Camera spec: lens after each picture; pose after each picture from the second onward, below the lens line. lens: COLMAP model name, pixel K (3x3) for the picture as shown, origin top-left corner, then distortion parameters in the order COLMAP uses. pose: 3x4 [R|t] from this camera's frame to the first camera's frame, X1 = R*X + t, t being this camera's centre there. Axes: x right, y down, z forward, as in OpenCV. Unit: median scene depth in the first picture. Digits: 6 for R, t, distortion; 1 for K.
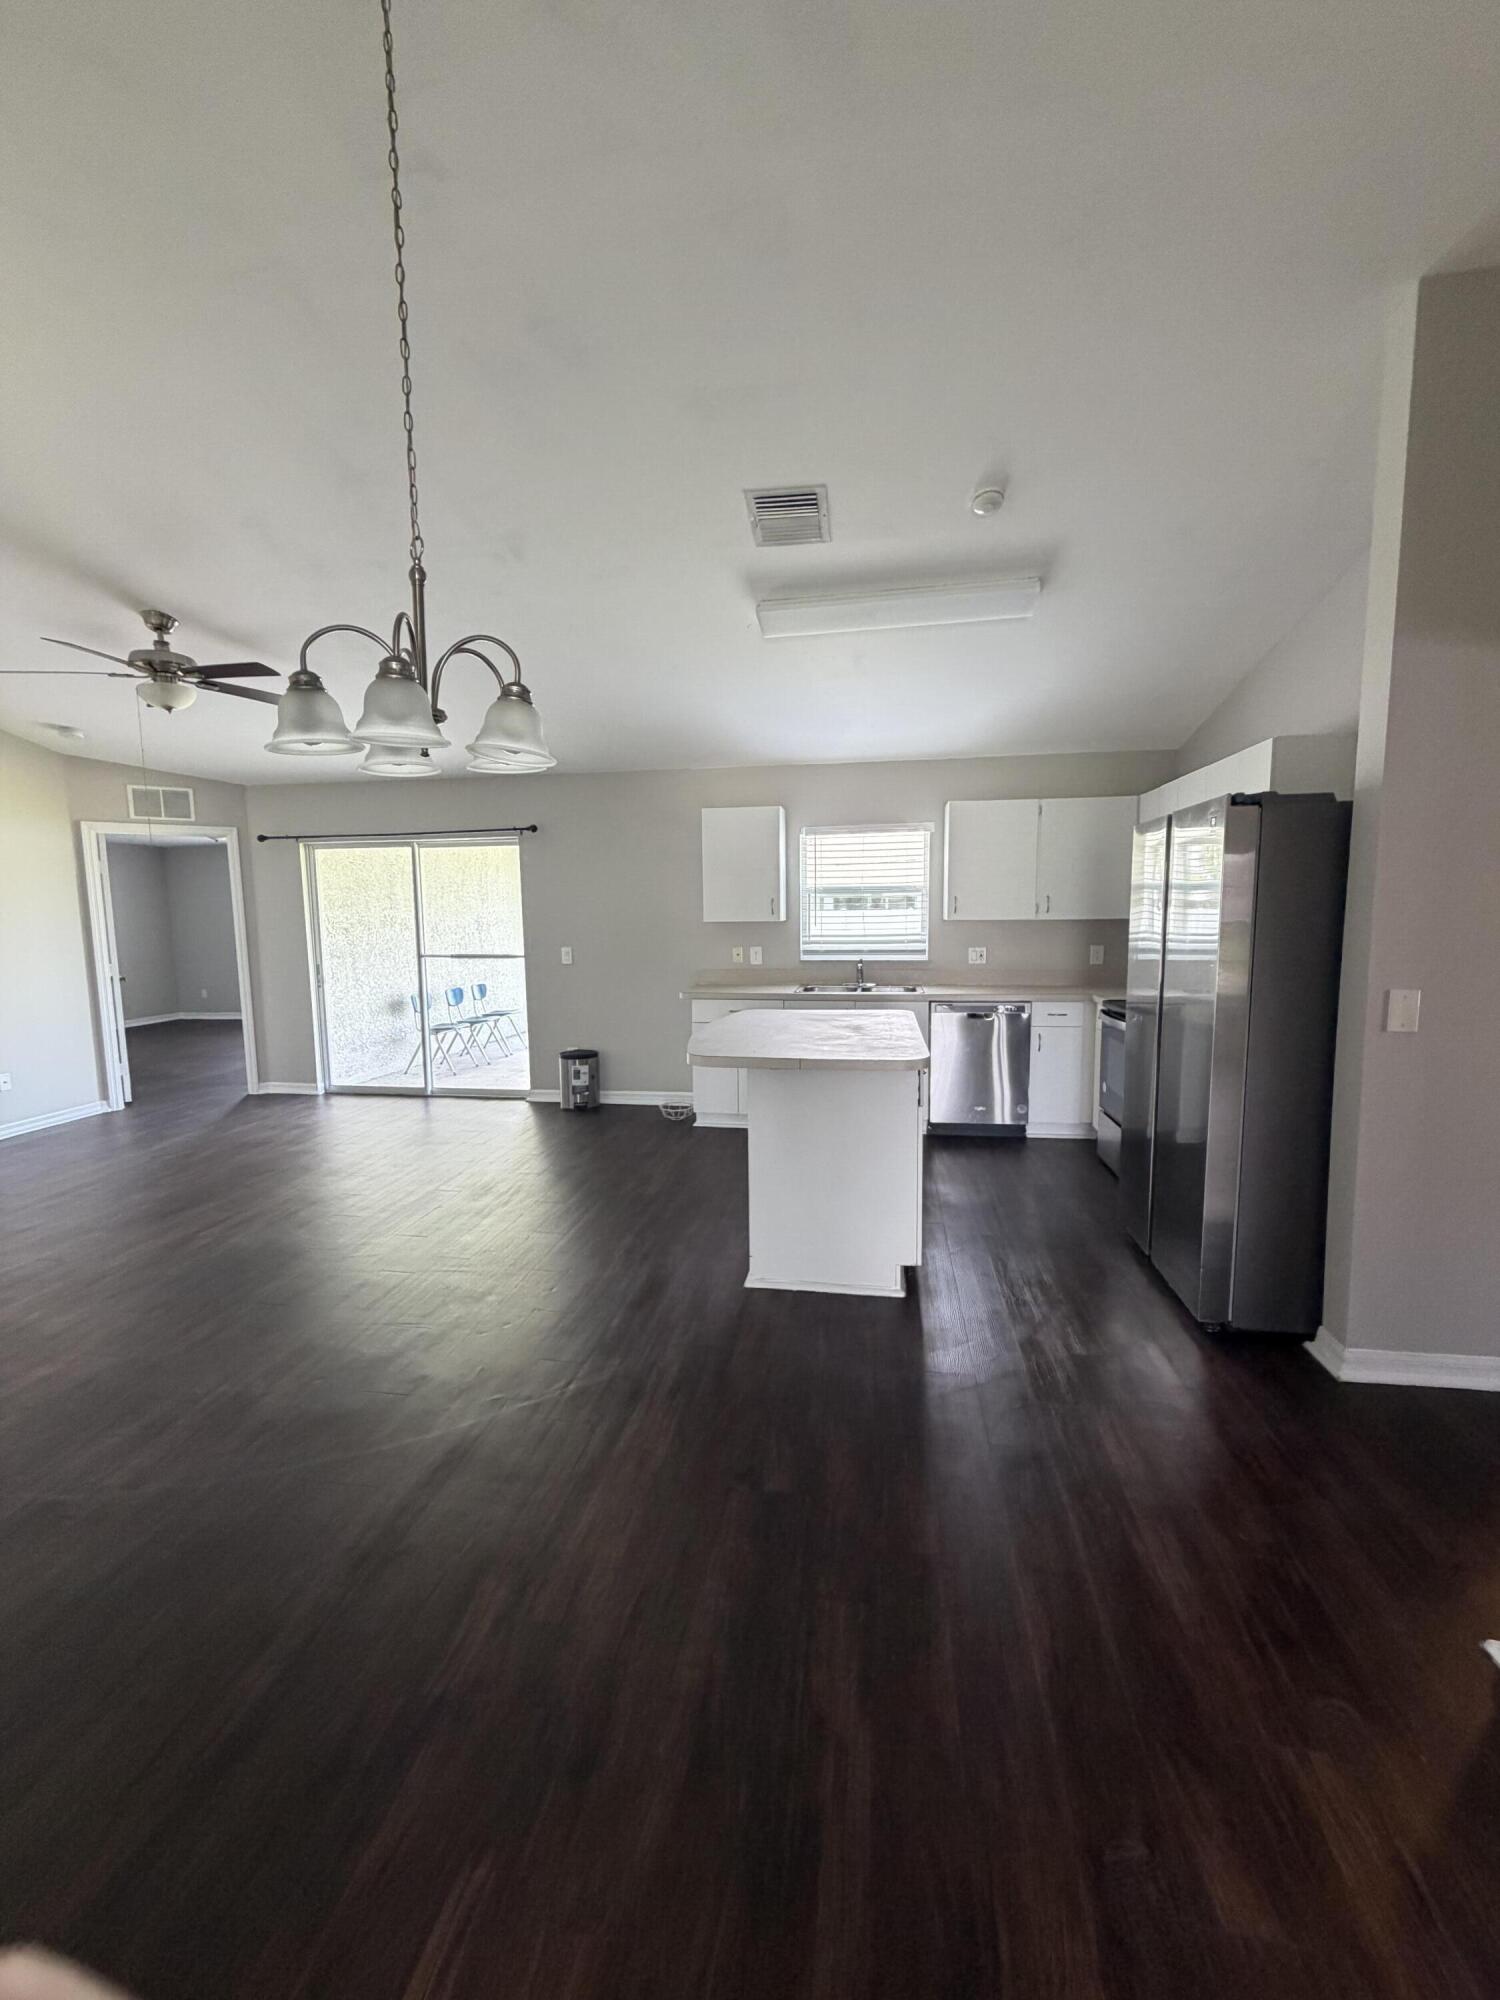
lens RADIAL K [[797.2, 0, 753.5], [0, 797.2, 999.5], [0, 0, 1]] dist [0.000837, 0.000161]
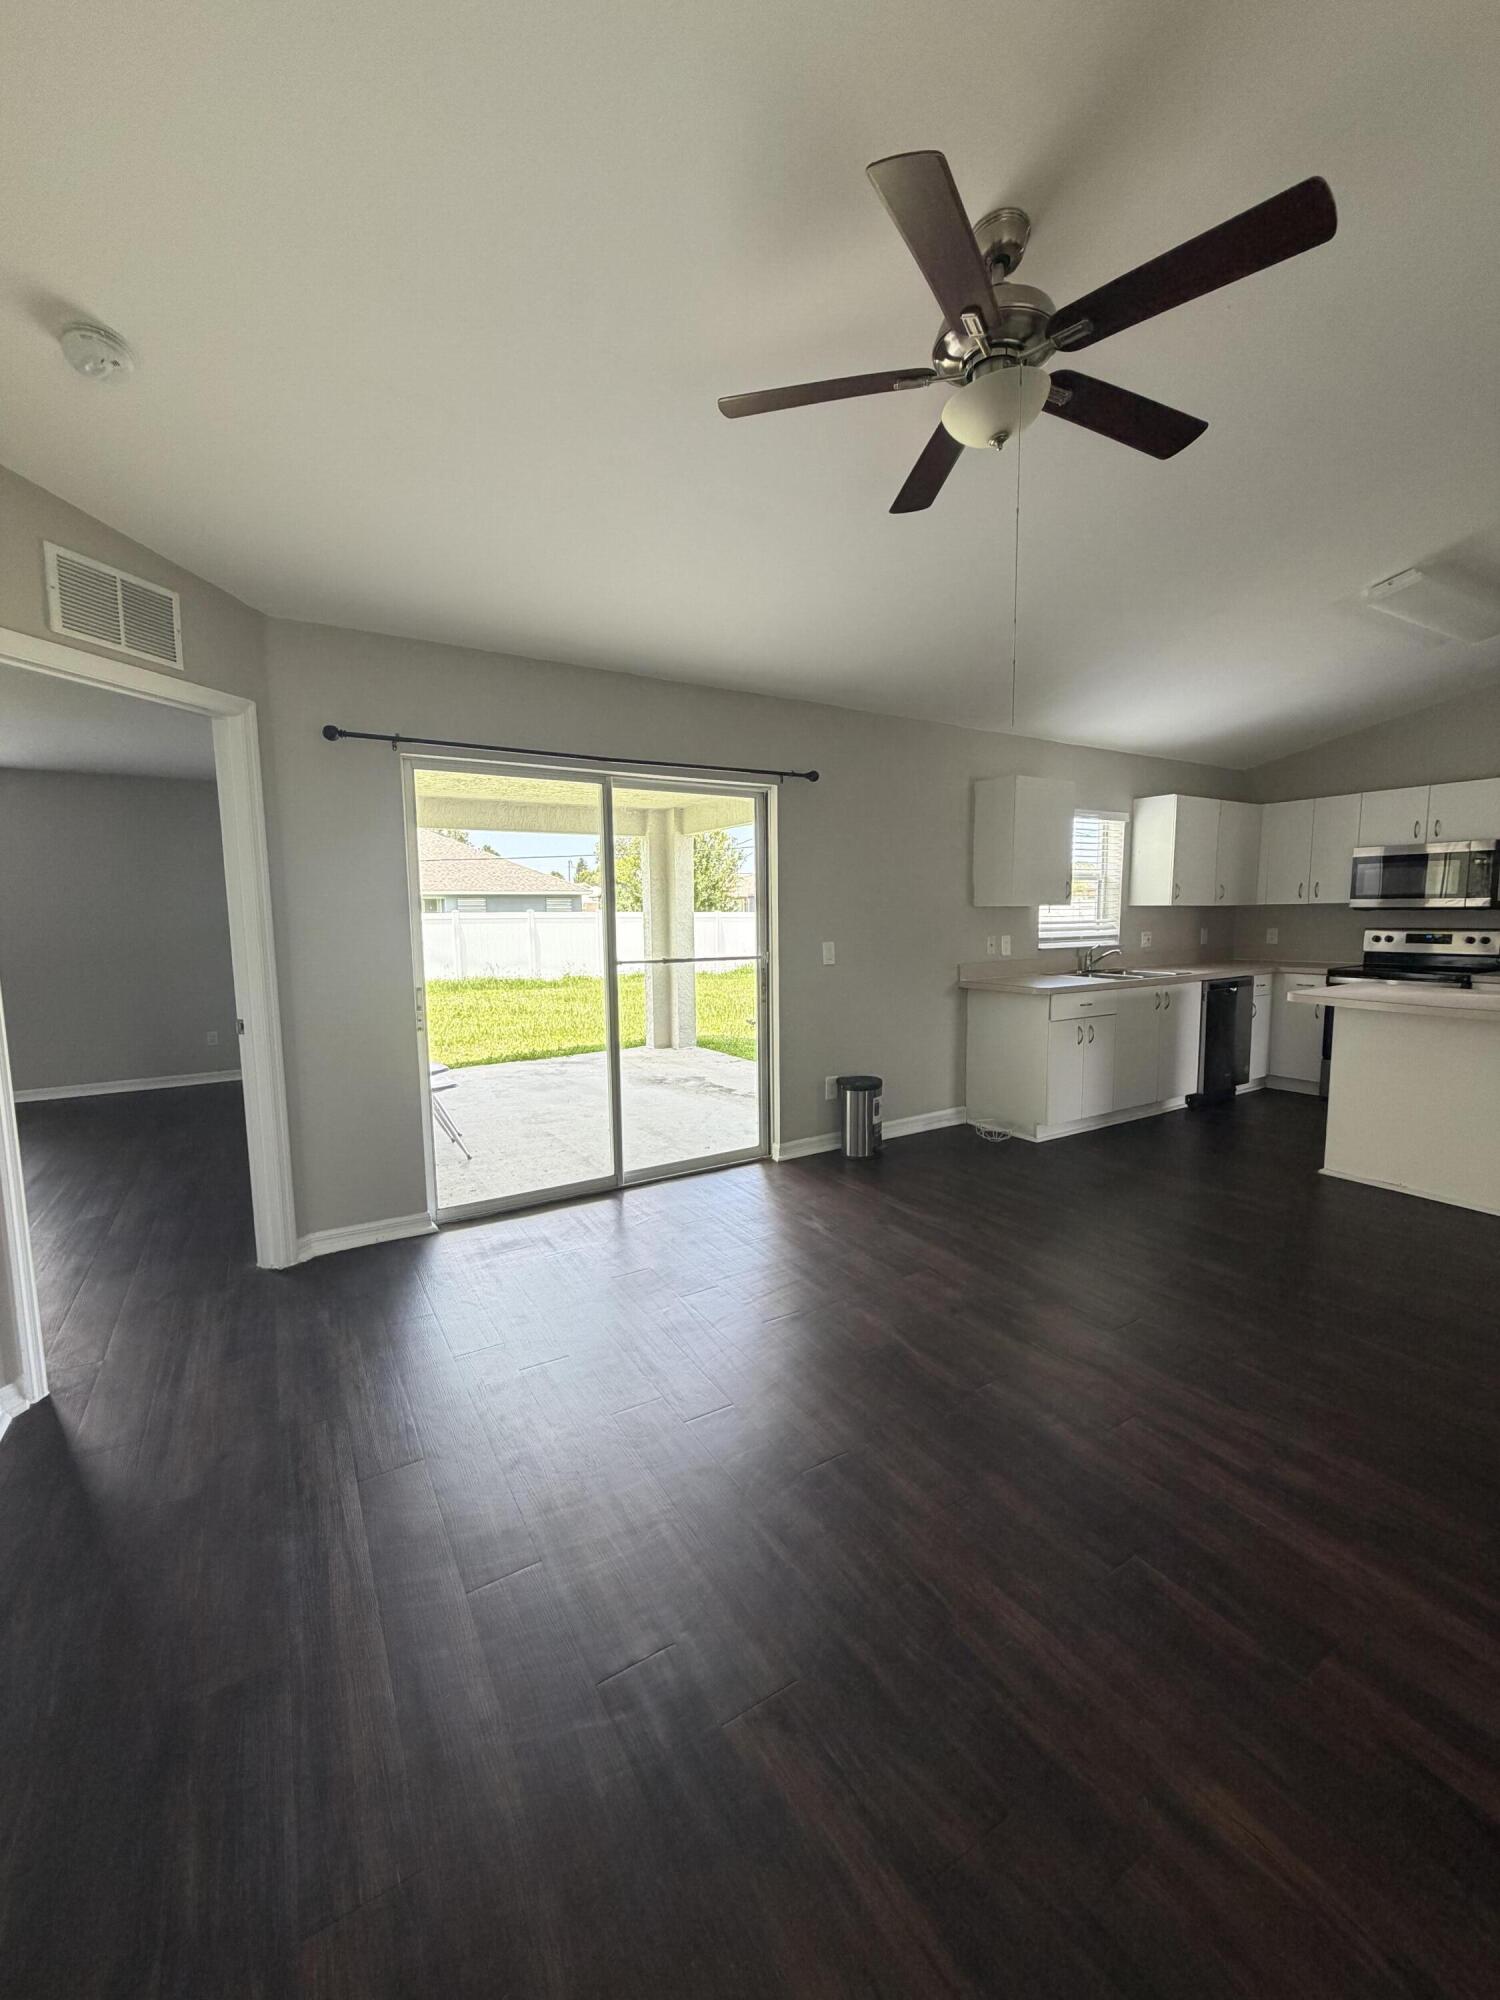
lens RADIAL K [[797.2, 0, 753.4], [0, 797.2, 996.2], [0, 0, 1]] dist [0.000837, 0.000161]
pose [[0.759329, -0.065551, 0.647397, -1.118555], [0.072506, 0.997241, 0.015933, -0.045971], [-0.646655, 0.034842, 0.761986, 0.700558]]
